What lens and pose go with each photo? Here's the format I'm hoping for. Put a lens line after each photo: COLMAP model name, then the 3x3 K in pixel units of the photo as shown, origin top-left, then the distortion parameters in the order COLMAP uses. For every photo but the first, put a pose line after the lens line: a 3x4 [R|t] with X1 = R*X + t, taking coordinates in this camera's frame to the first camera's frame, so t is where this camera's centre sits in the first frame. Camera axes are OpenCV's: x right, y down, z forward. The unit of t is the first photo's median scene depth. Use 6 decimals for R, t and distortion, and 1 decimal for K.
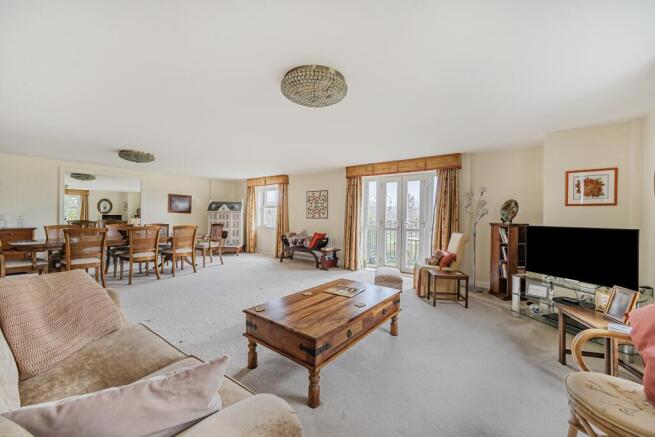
lens RADIAL K [[256.8, 0, 329.7], [0, 256.8, 215.5], [0, 0, 1]] dist [0.000984, -0.000023]
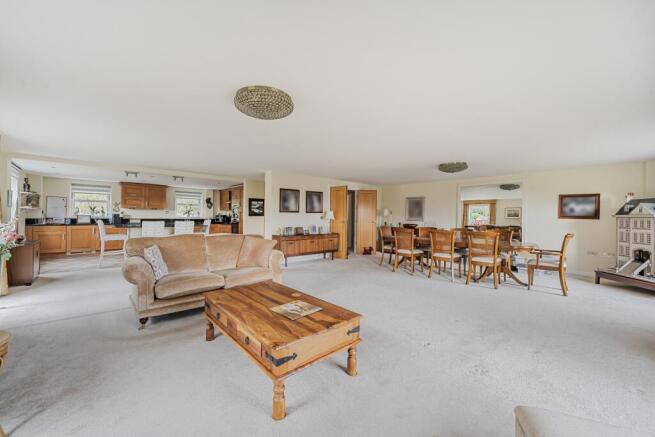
lens RADIAL K [[256.8, 0, 327.1], [0, 256.8, 219.0], [0, 0, 1]] dist [0.000984, -0.000023]
pose [[-0.205802, -0.009687, -0.978546, 0.333609], [-0.011393, 0.999907, -0.007502, 0.005762], [0.978527, 0.009605, -0.205893, 0.508396]]
